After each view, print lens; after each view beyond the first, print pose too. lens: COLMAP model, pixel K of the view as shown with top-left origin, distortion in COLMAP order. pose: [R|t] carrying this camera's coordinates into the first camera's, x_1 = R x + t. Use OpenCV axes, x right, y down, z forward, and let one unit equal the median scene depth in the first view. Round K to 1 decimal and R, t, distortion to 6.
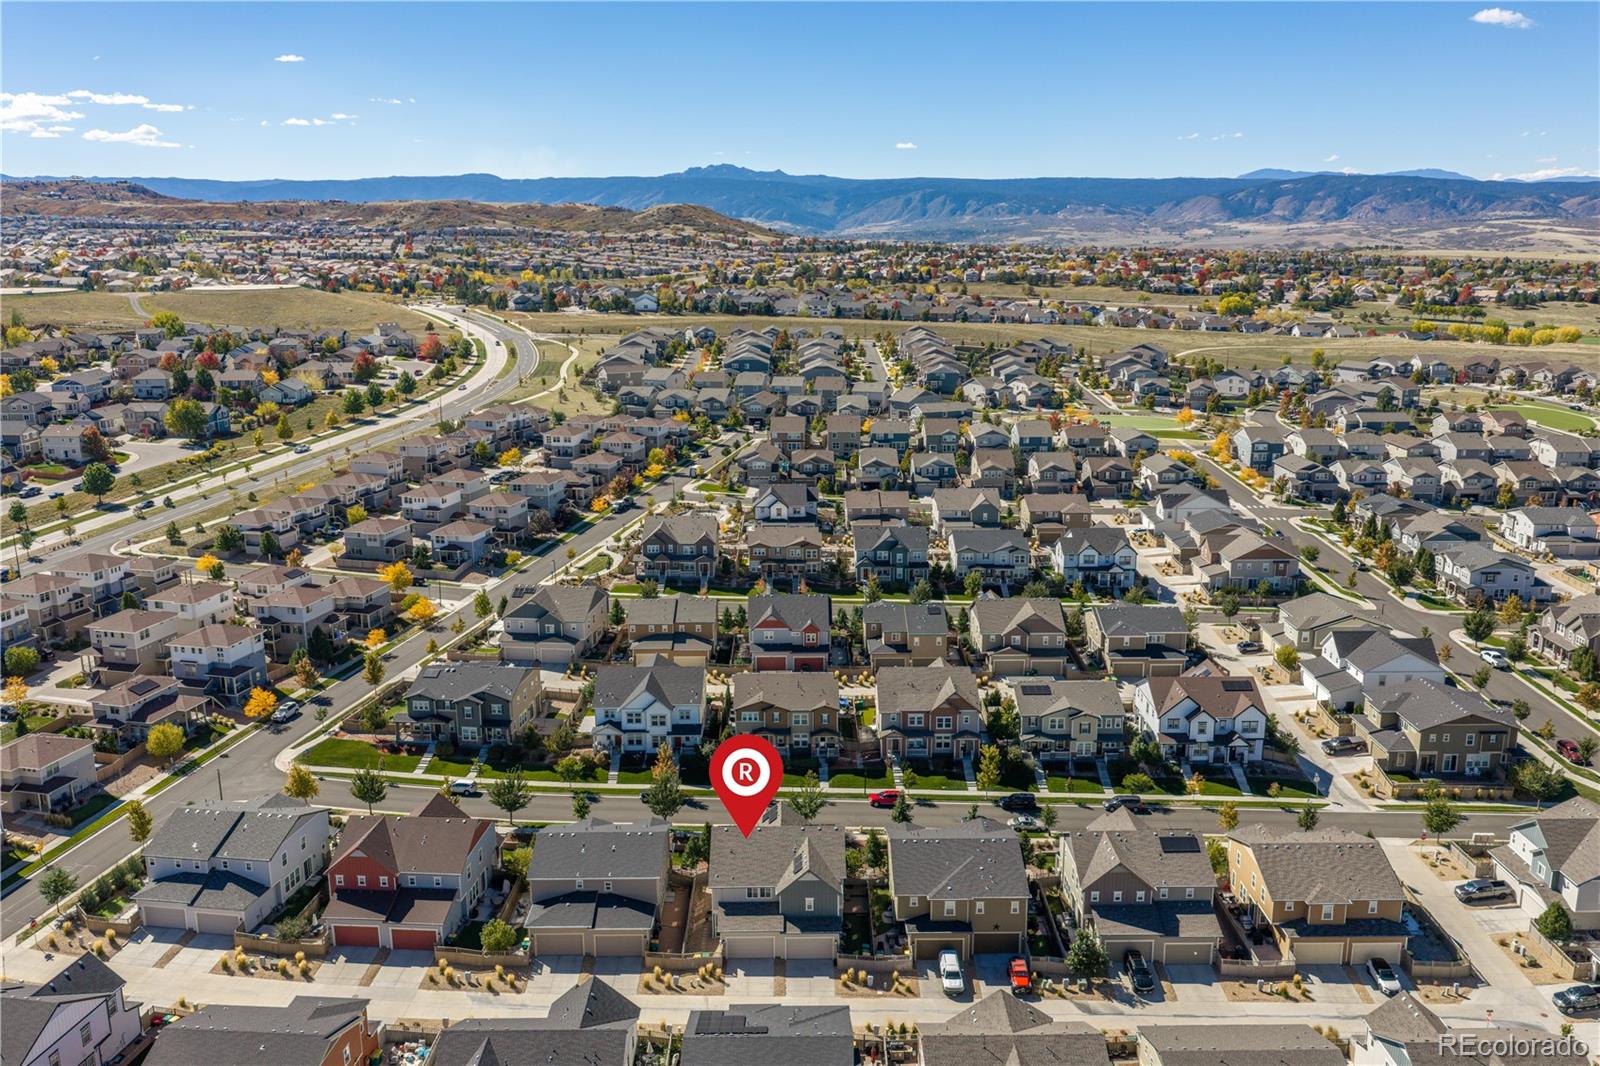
lens RADIAL K [[1316.0, 0, 800.1], [0, 1316.0, 533.1], [0, 0, 1]] dist [0.004733, -0.011248]
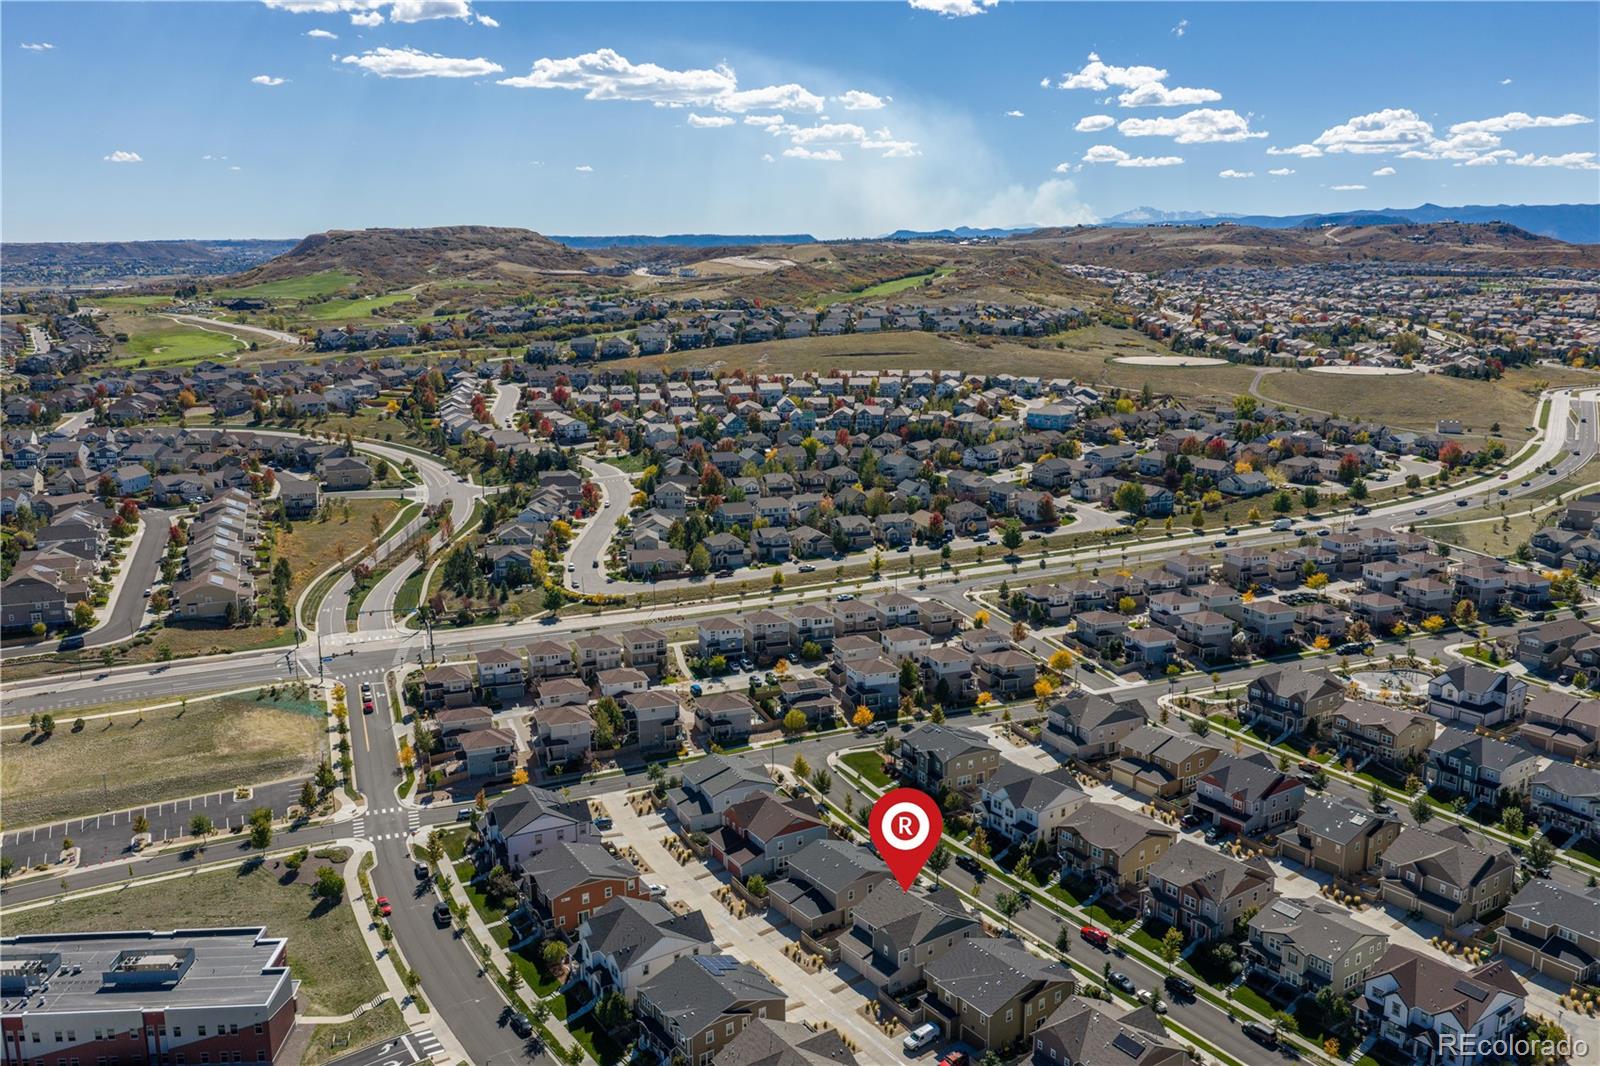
lens RADIAL K [[1316.0, 0, 801.3], [0, 1316.0, 533.4], [0, 0, 1]] dist [0.004733, -0.011248]
pose [[0.565843, 0.171081, -0.806569, 0.756549], [-0.186832, 0.979396, 0.076668, -0.184593], [0.803066, 0.107311, 0.586147, 0.033764]]
